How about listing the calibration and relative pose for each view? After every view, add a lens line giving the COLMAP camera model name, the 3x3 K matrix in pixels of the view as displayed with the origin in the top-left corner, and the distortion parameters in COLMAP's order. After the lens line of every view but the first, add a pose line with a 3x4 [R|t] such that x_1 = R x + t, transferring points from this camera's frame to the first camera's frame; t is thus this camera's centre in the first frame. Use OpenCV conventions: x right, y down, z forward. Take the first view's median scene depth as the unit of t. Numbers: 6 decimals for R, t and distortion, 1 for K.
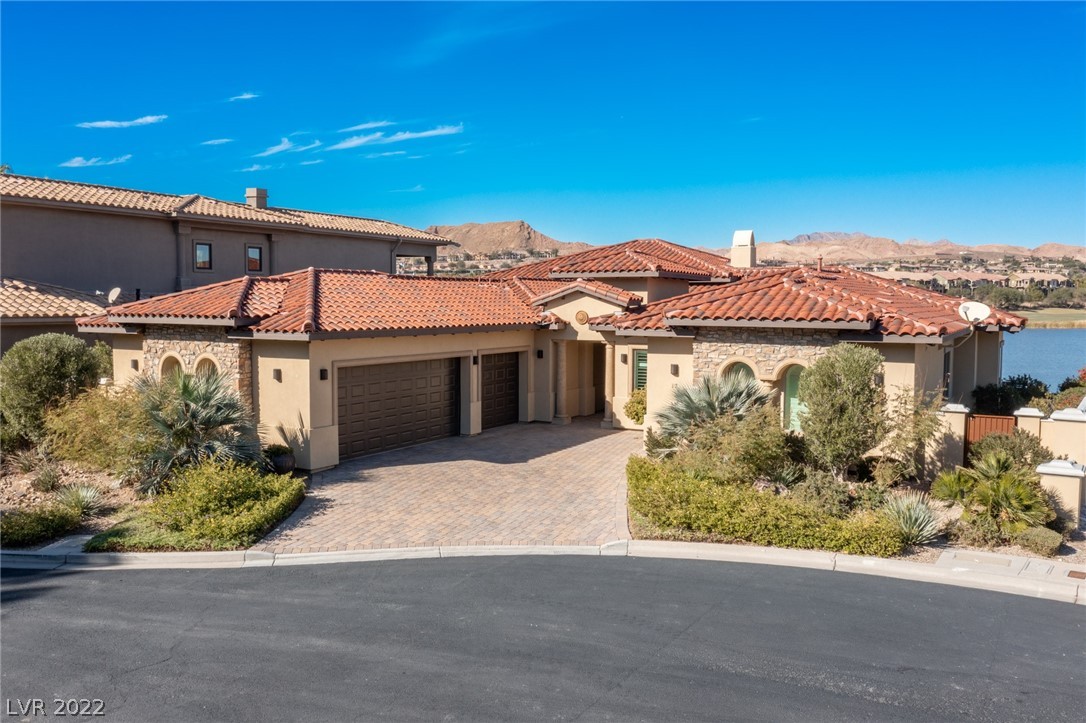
lens RADIAL K [[860.4, 0, 535.3], [0, 860.4, 357.5], [0, 0, 1]] dist [-0.022486, -0.004888]
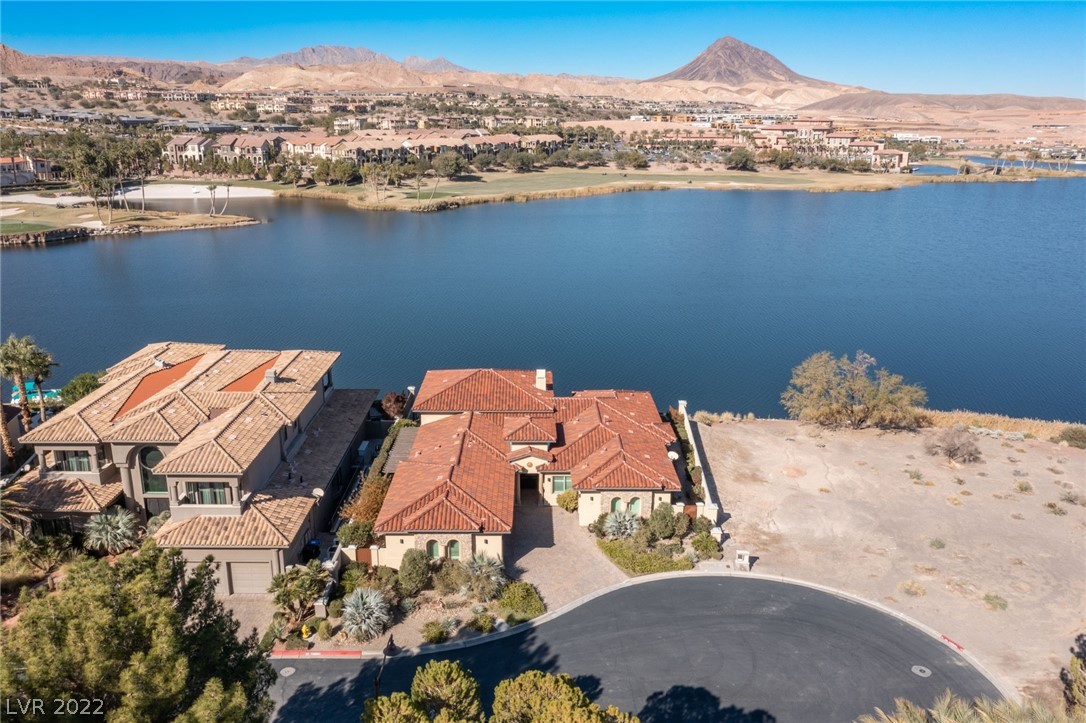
lens RADIAL K [[851.3, 0, 543.1], [0, 851.3, 355.8], [0, 0, 1]] dist [-0.006168, -0.002328]
pose [[0.848674, -0.140895, 0.509806, -1.119647], [0.031915, 0.975752, 0.216540, -0.885108], [-0.527953, -0.167501, 0.832592, -0.987166]]
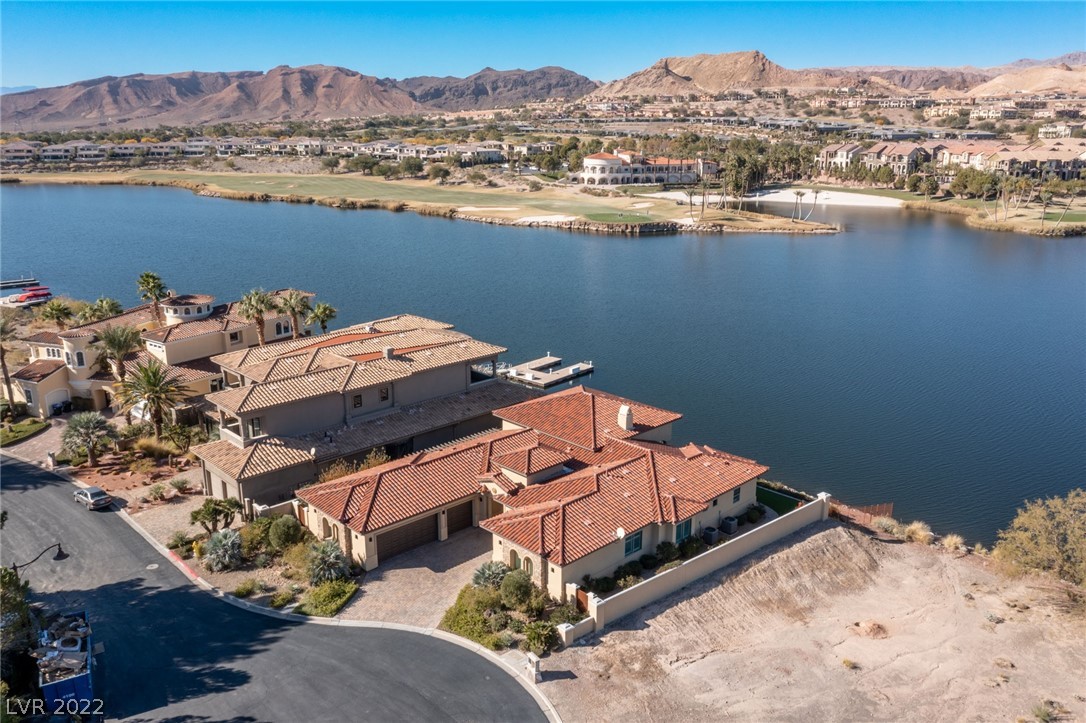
lens RADIAL K [[851.3, 0, 543.1], [0, 851.3, 355.8], [0, 0, 1]] dist [-0.006168, -0.002328]
pose [[0.966248, 0.061978, -0.250046, 0.749860], [-0.010951, 0.979632, 0.200503, -0.882528], [0.257380, -0.190997, 0.947246, -1.090286]]
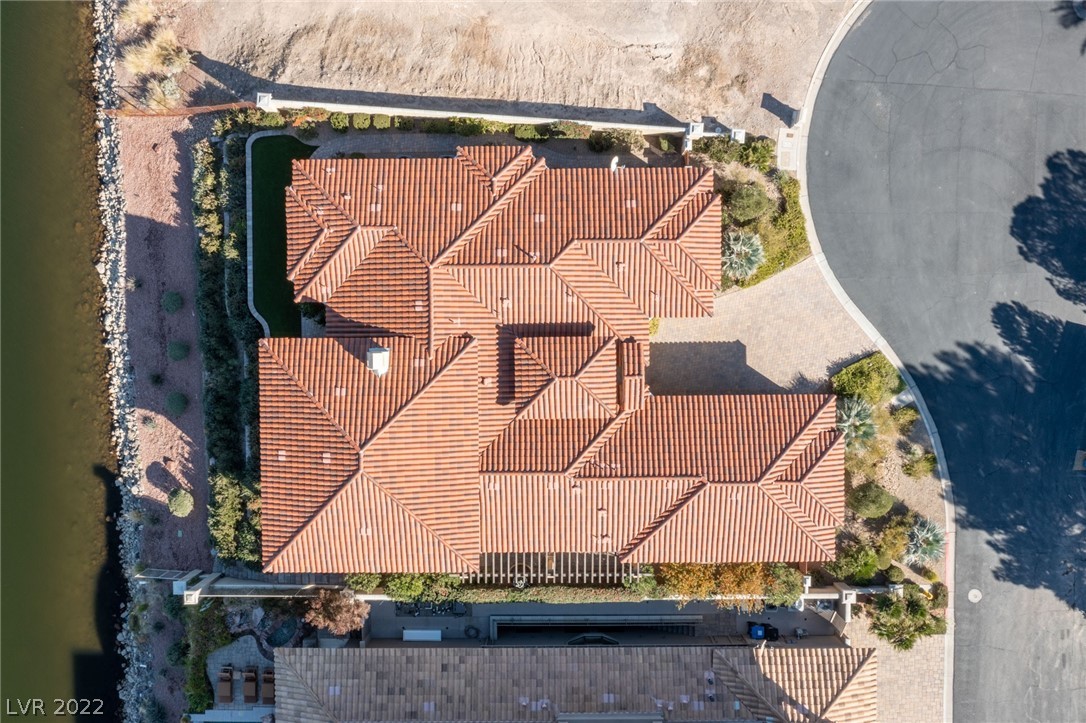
lens RADIAL K [[851.3, 0, 543.1], [0, 851.3, 355.8], [0, 0, 1]] dist [-0.006168, -0.002328]
pose [[-0.525588, -0.850472, -0.021315, 0.226788], [0.061290, -0.062843, 0.996140, -1.763335], [-0.848529, 0.522253, 0.085155, 1.020570]]
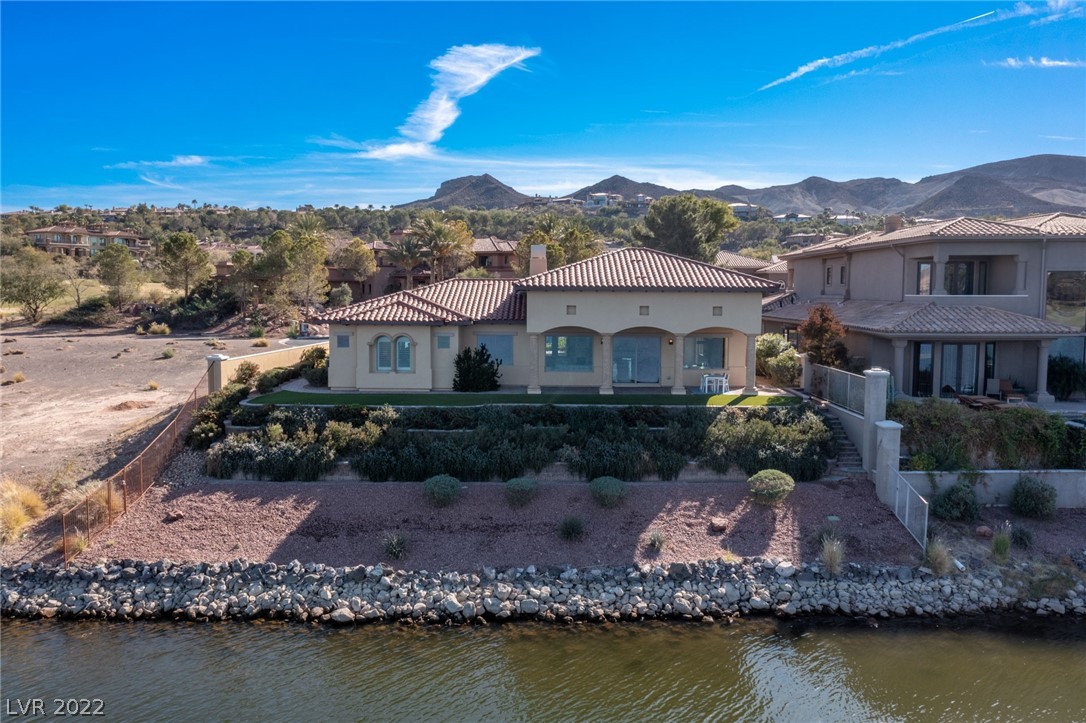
lens RADIAL K [[851.3, 0, 543.1], [0, 851.3, 355.8], [0, 0, 1]] dist [-0.006168, -0.002328]
pose [[-0.862887, 0.047044, -0.503203, 1.189984], [-0.036246, 0.987334, 0.154460, -0.250749], [0.504096, 0.151521, -0.850252, 2.867121]]
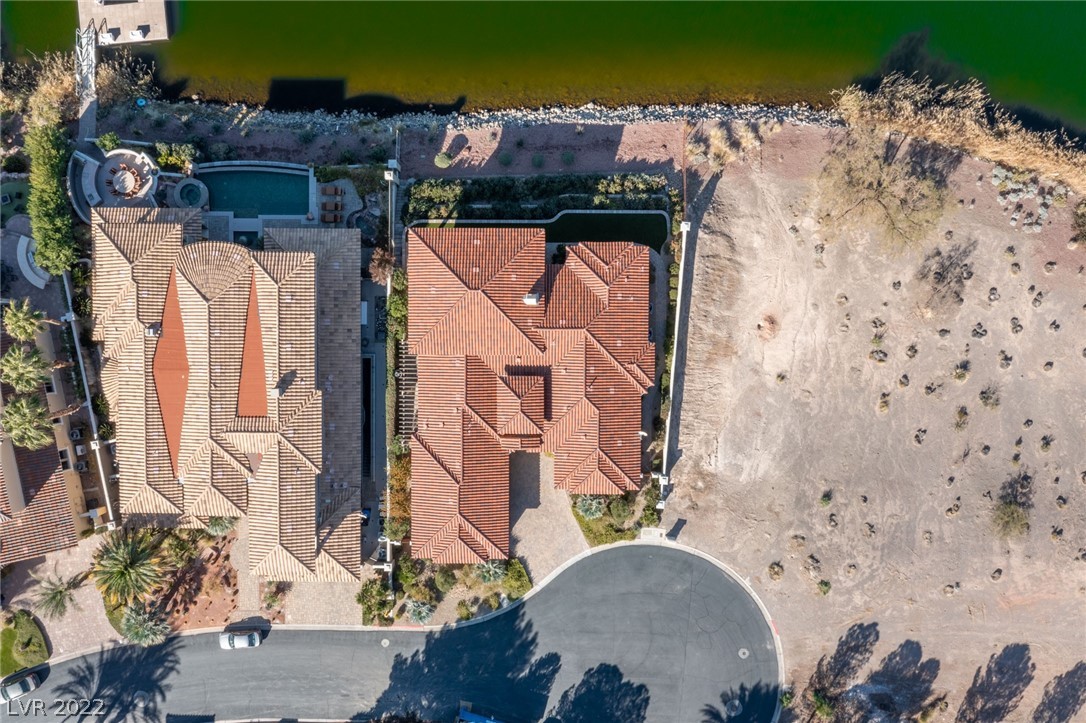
lens RADIAL K [[860.4, 0, 535.3], [0, 860.4, 357.5], [0, 0, 1]] dist [-0.022486, -0.004888]
pose [[0.856902, -0.514497, -0.031815, 0.351028], [0.046843, 0.016257, 0.998770, -3.021245], [-0.513347, -0.857338, 0.038031, 1.147127]]
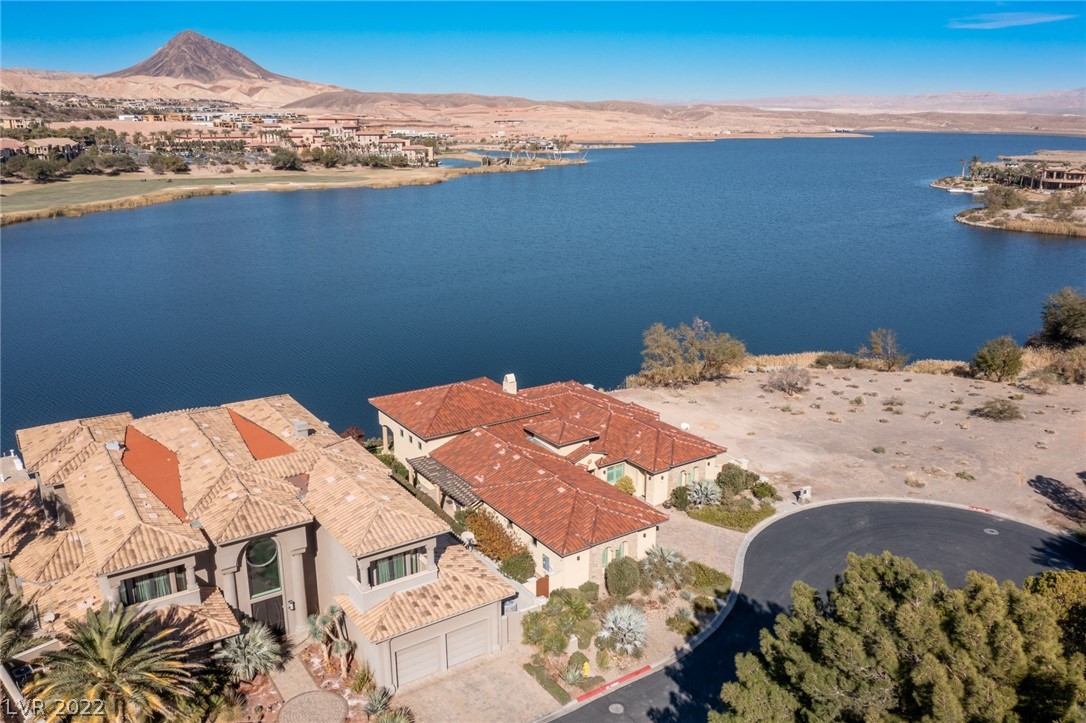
lens RADIAL K [[851.3, 0, 543.1], [0, 851.3, 355.8], [0, 0, 1]] dist [-0.006168, -0.002328]
pose [[0.419257, -0.248102, 0.873309, -2.115100], [0.061167, 0.967468, 0.245487, -0.974730], [-0.905805, -0.049505, 0.420793, 0.111484]]
